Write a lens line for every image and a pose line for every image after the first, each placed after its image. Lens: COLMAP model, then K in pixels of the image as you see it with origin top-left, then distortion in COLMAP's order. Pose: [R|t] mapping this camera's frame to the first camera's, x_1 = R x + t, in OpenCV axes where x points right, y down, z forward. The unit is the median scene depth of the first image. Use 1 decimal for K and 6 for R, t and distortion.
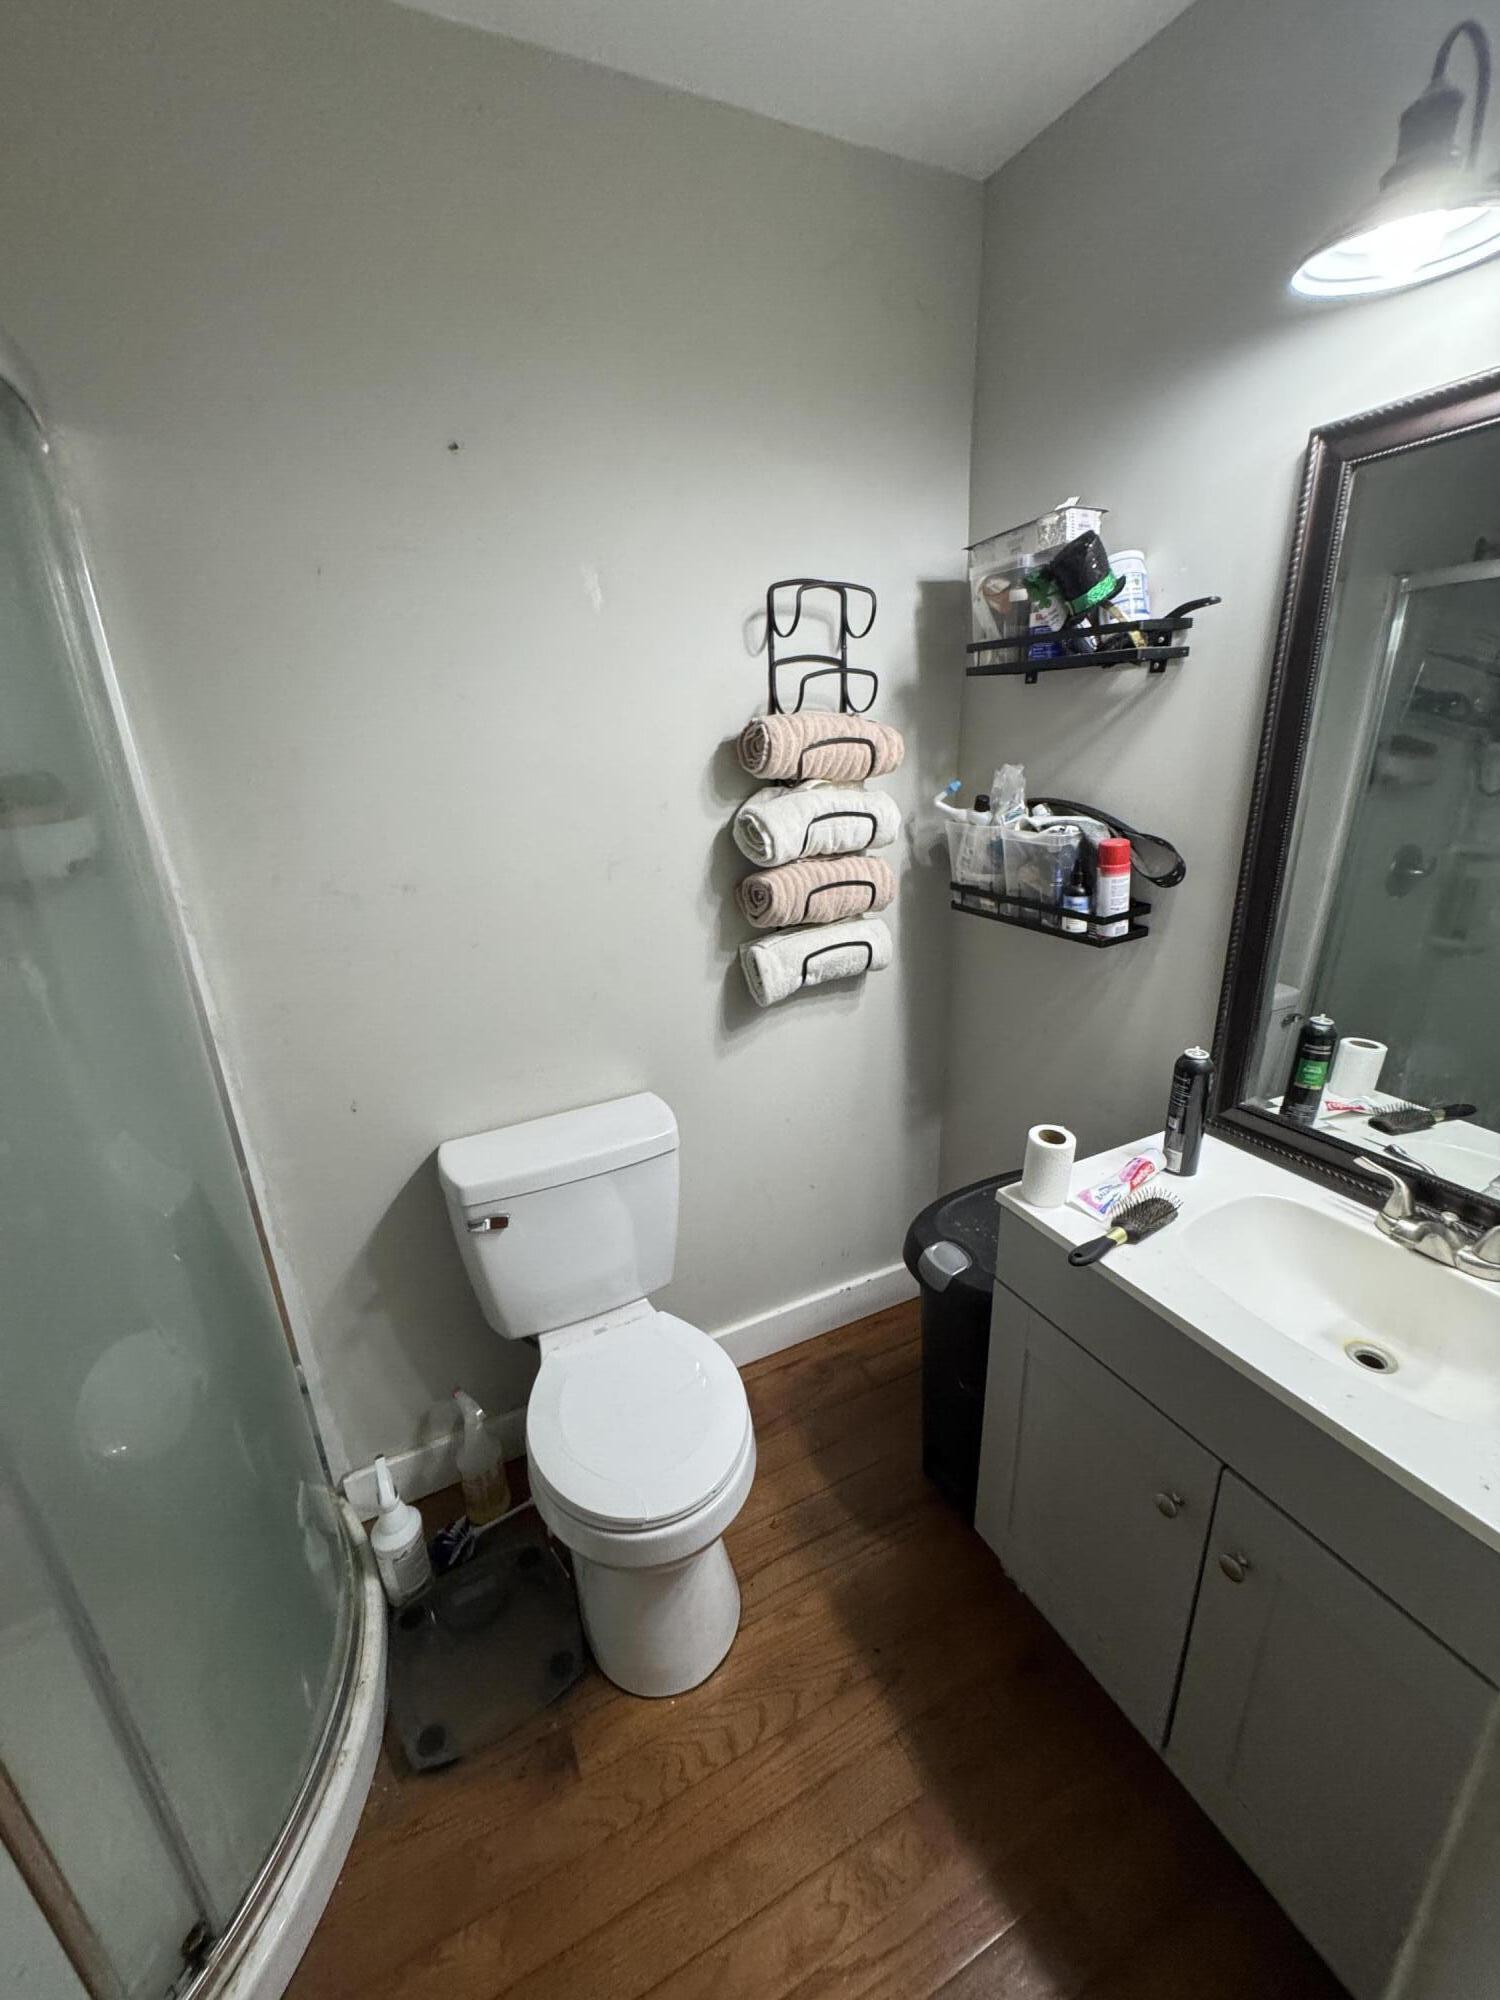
lens RADIAL K [[803.8, 0, 750.5], [0, 803.8, 998.0], [0, 0, 1]] dist [-0.004299, 0.001103]
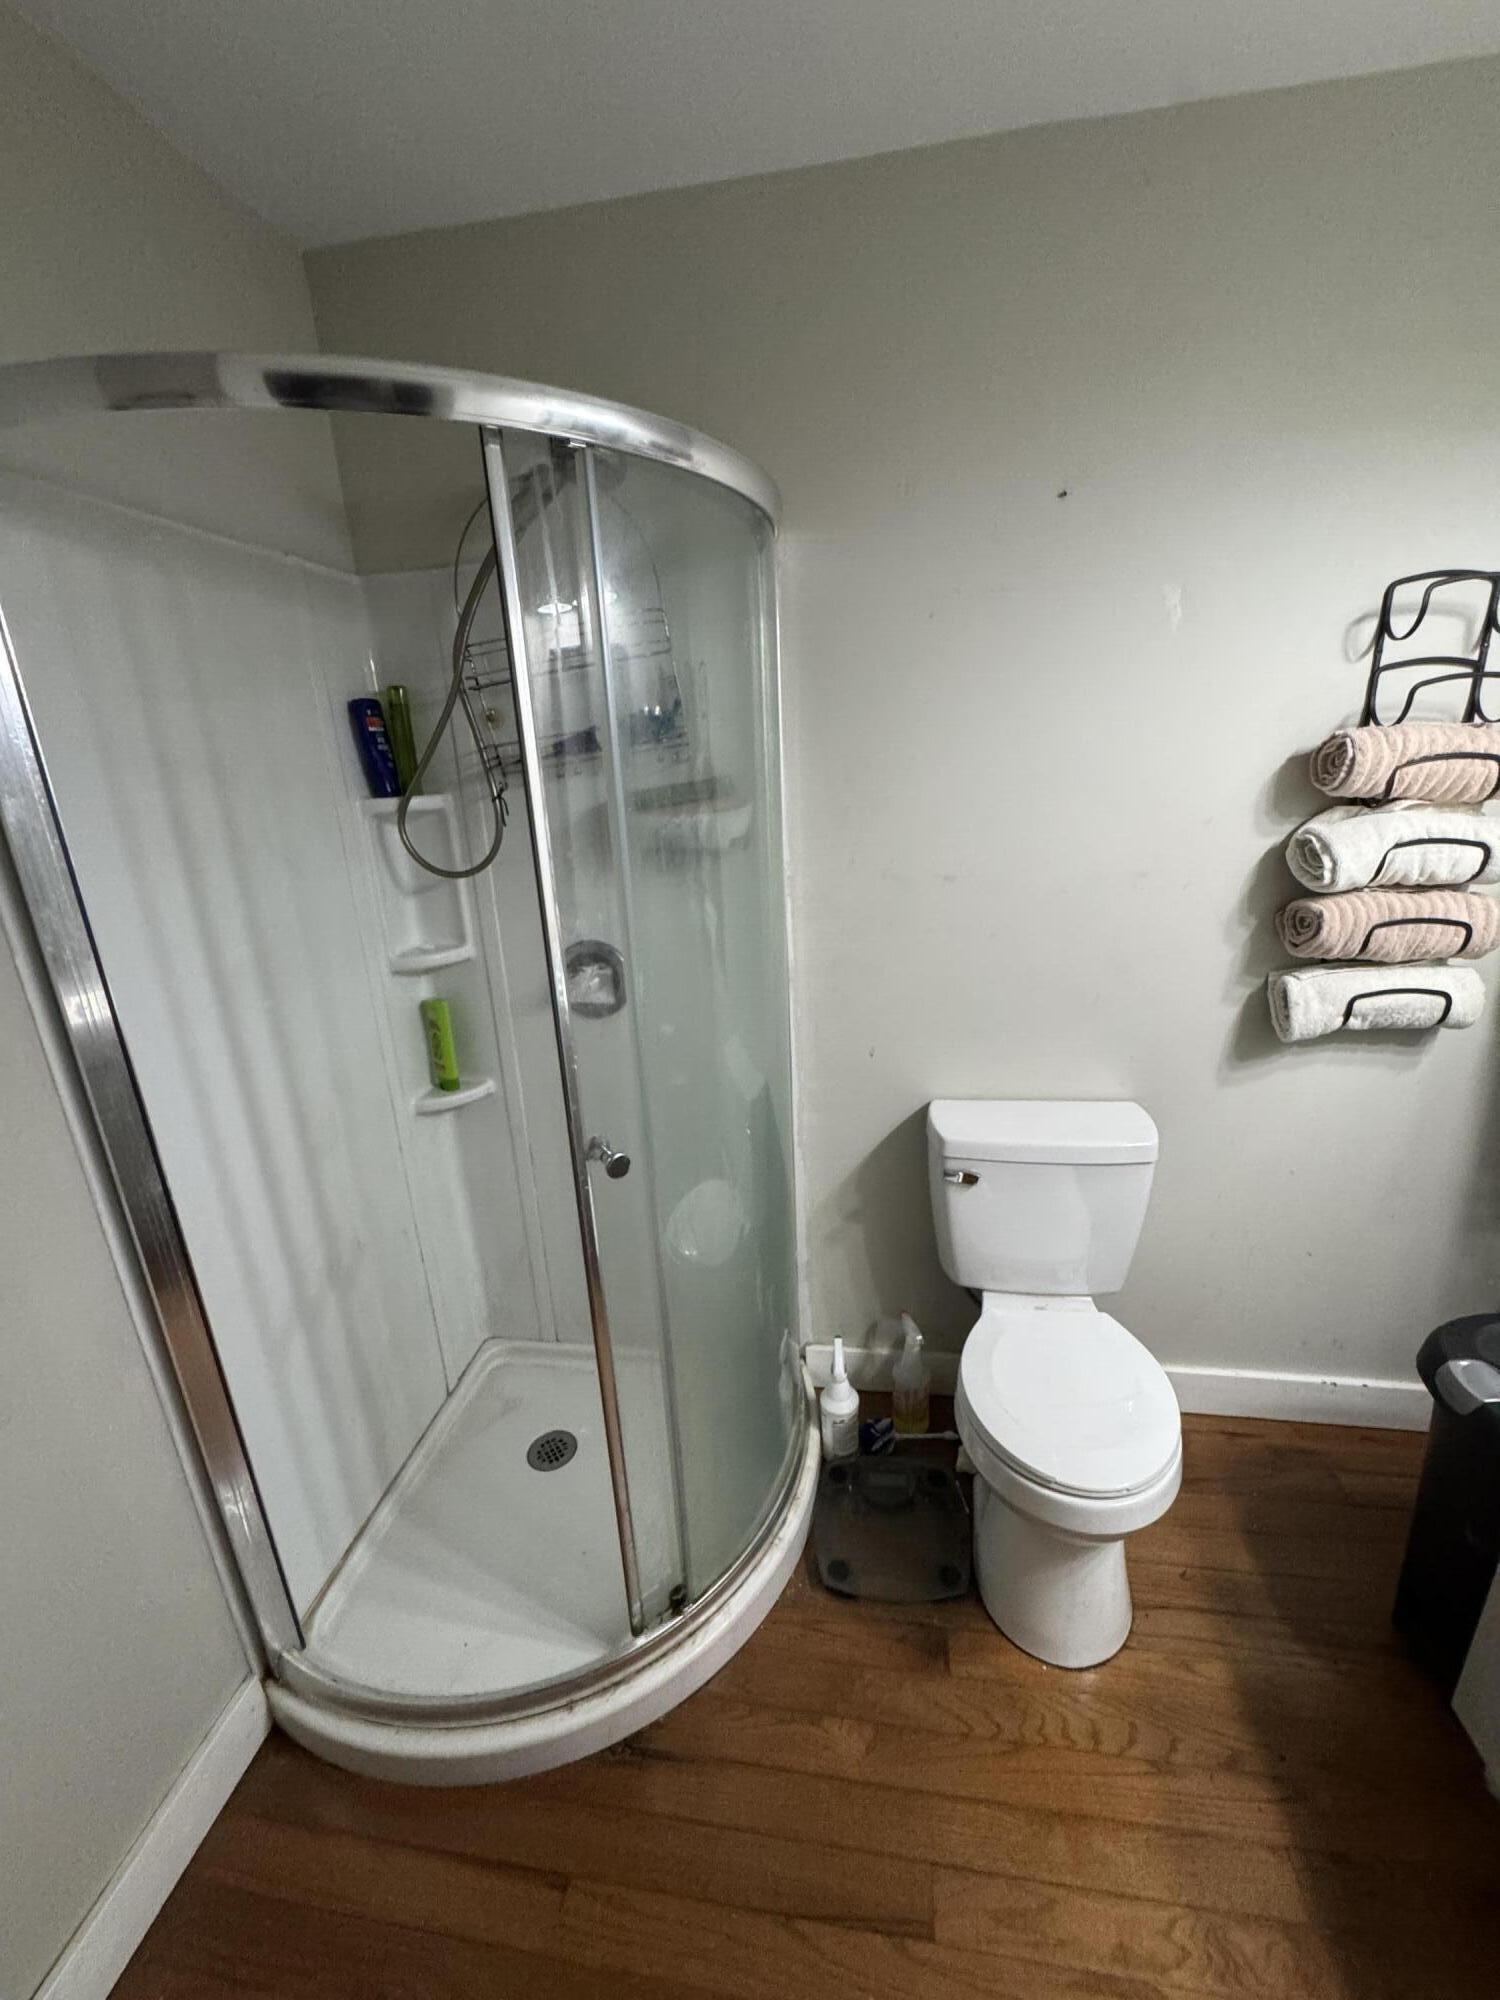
lens RADIAL K [[803.8, 0, 756.5], [0, 803.8, 999.5], [0, 0, 1]] dist [-0.004299, 0.001103]
pose [[0.822039, 0.175378, -0.541752, 0.008018], [-0.172710, 0.983364, 0.056272, 0.017480], [0.542608, 0.047308, 0.838653, -0.115398]]
